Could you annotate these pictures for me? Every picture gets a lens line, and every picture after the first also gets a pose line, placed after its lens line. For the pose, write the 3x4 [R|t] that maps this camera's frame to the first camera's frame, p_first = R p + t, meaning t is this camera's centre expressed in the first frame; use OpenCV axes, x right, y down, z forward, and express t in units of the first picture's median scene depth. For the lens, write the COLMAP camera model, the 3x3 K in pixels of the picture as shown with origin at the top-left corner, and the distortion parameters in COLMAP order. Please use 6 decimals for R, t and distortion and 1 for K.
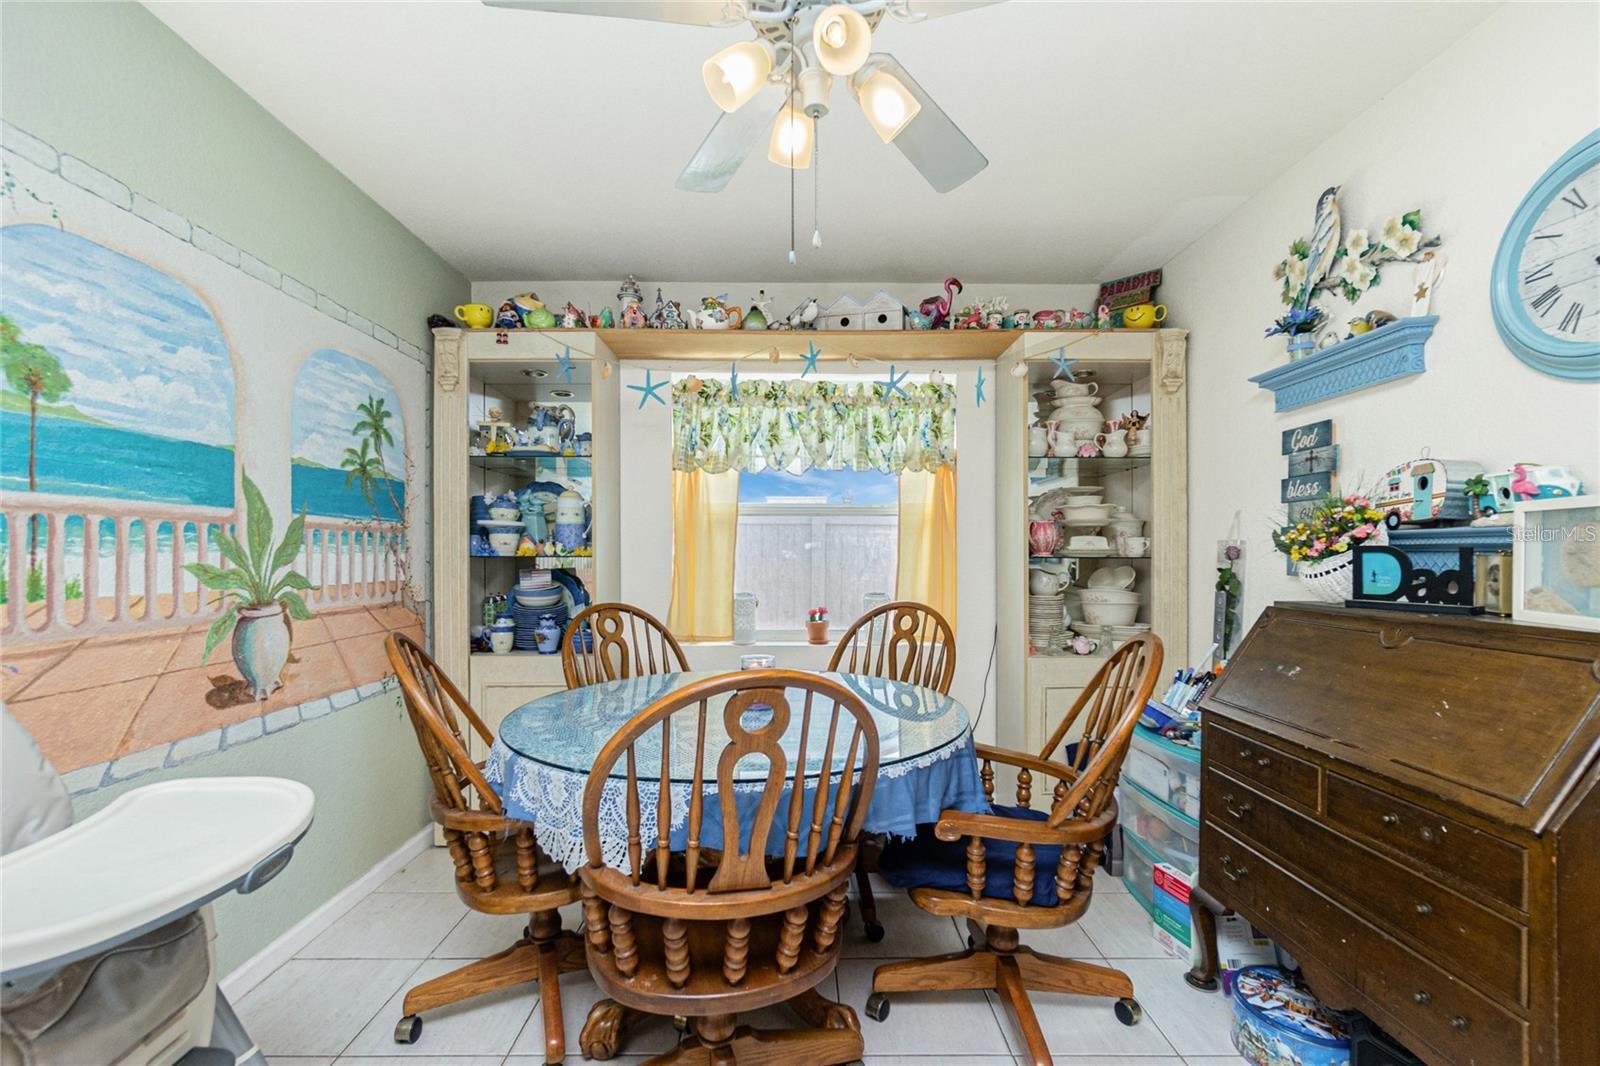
lens RADIAL K [[698.7, 0, 800.9], [0, 698.7, 557.5], [0, 0, 1]] dist [-0.003900, 0.000130]
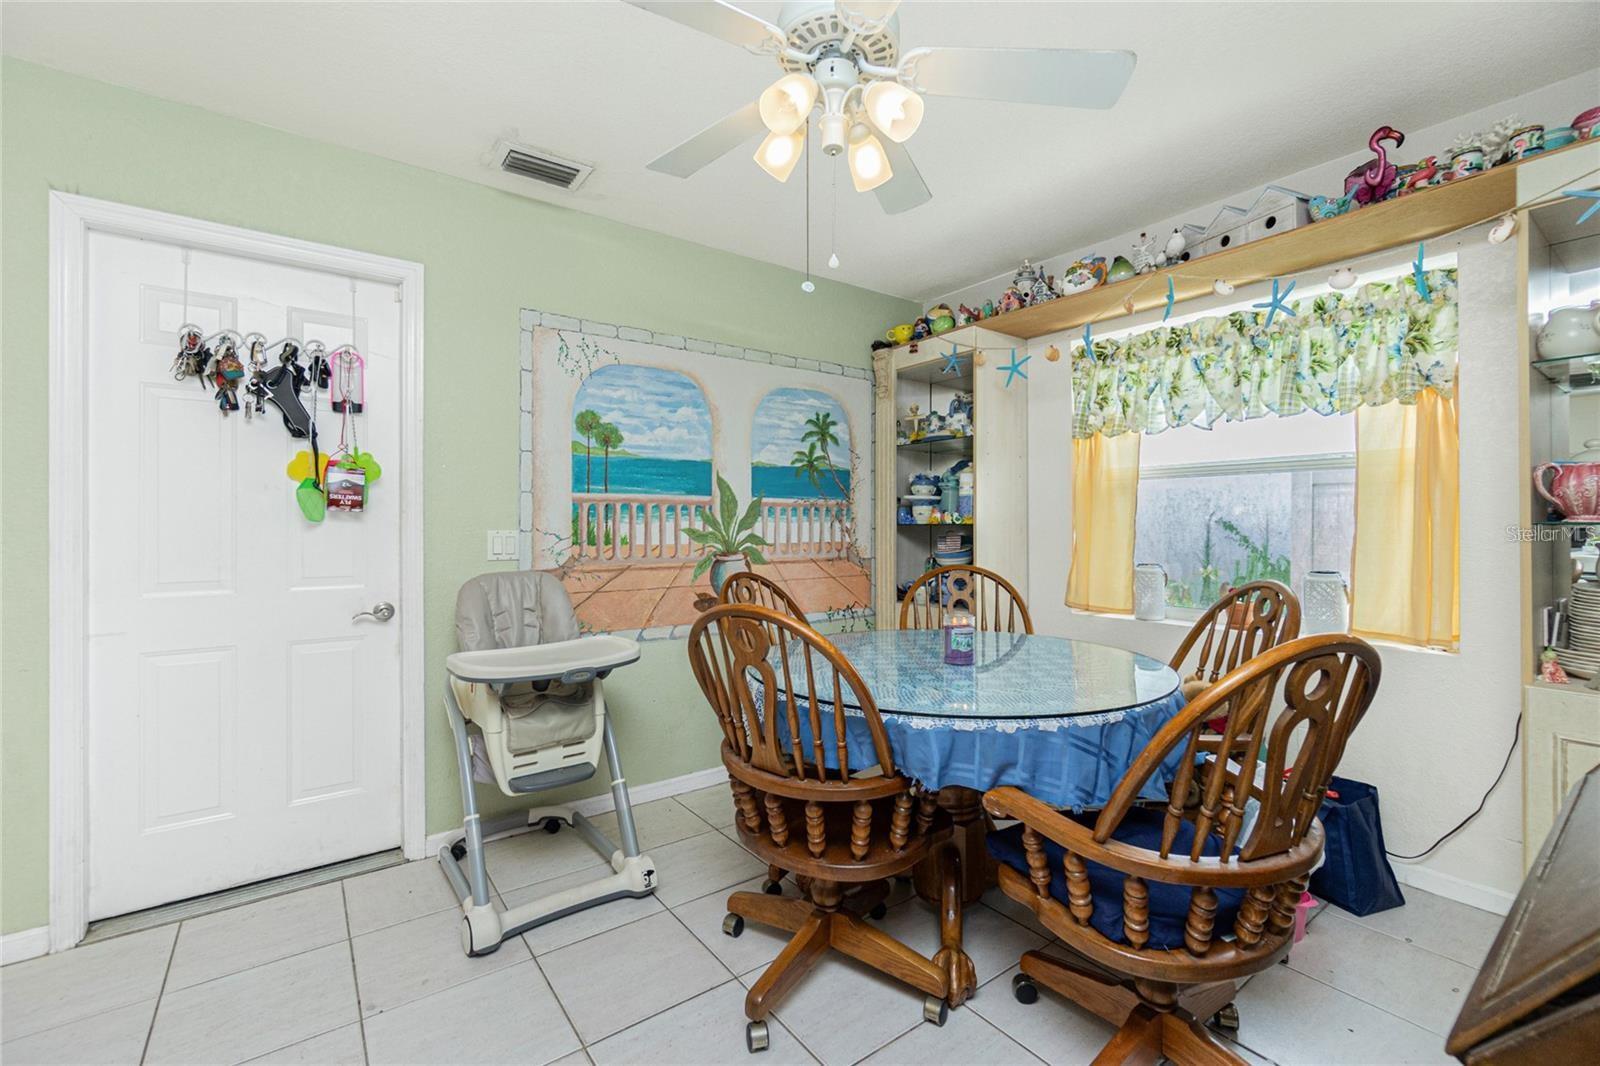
lens RADIAL K [[689.5, 0, 802.3], [0, 689.5, 525.1], [0, 0, 1]] dist [-0.001357, -0.000054]
pose [[0.591629, -0.001532, -0.806209, 0.557733], [-0.001501, 0.999994, -0.003001, 0.004586], [0.806209, 0.002985, 0.591624, 0.148091]]
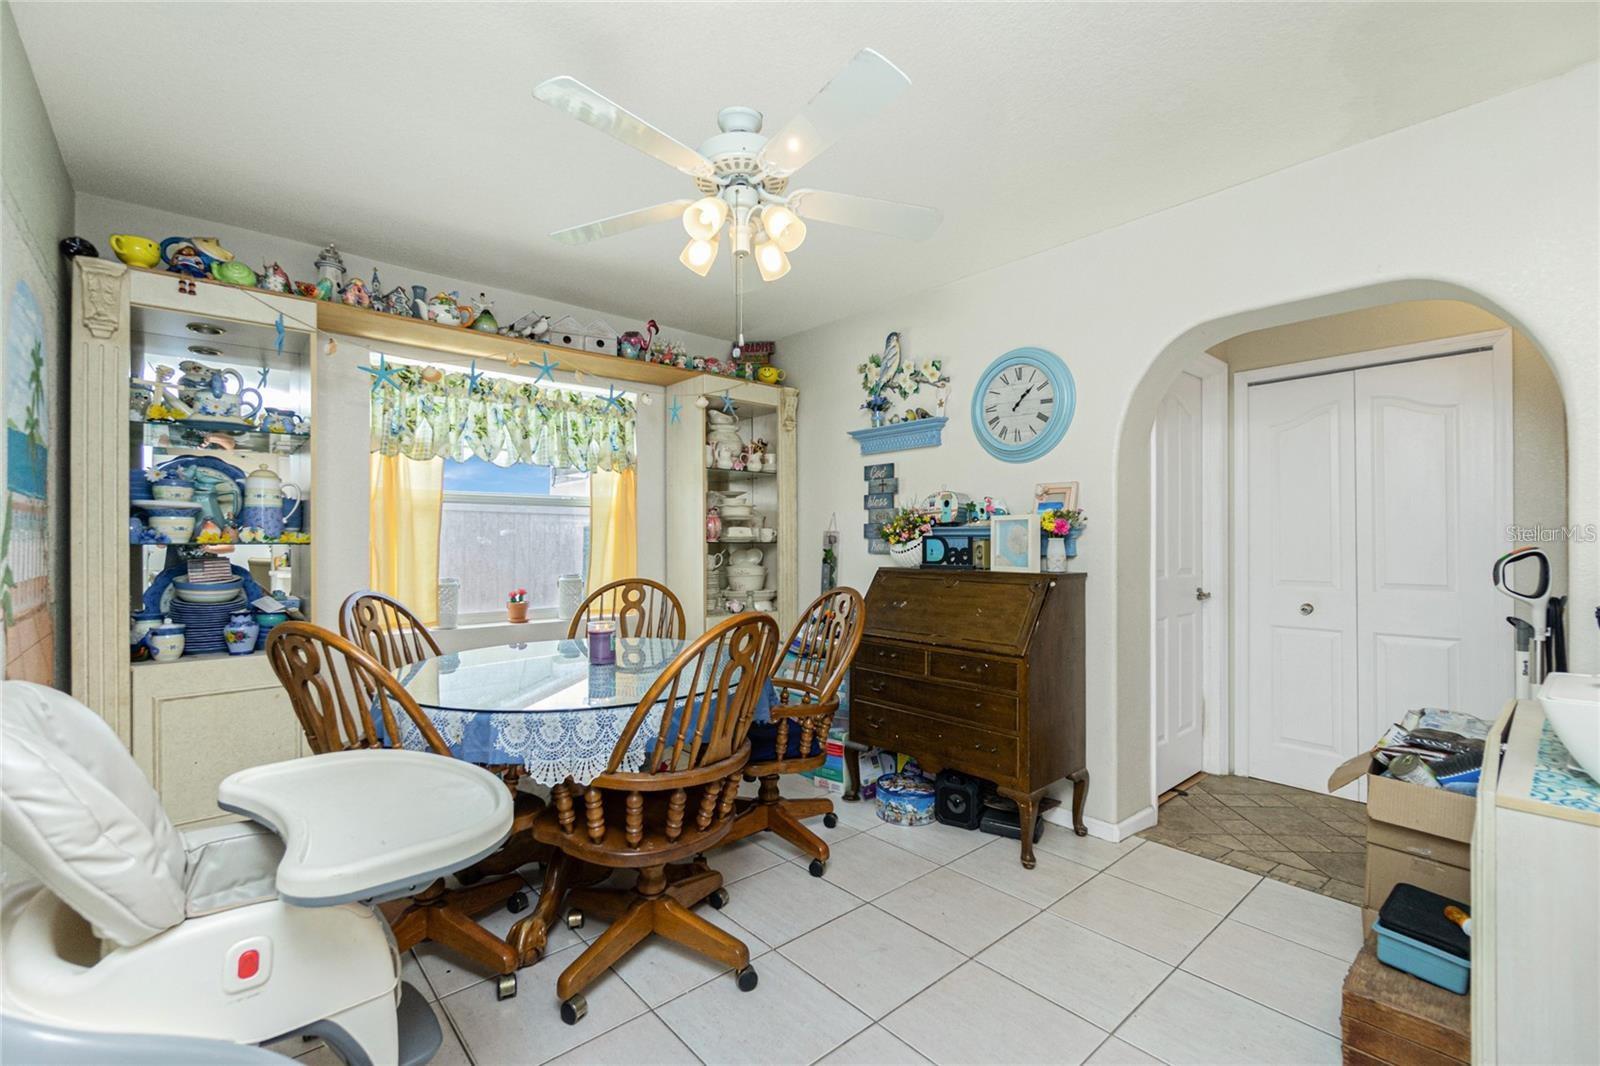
lens RADIAL K [[690.2, 0, 791.5], [0, 690.2, 535.7], [0, 0, 1]] dist [-0.003008, 0.000465]
pose [[0.761776, 0.002430, 0.647836, -0.517285], [0.004394, 0.999951, -0.008918, -0.001099], [-0.647826, 0.009640, 0.761727, -0.142040]]
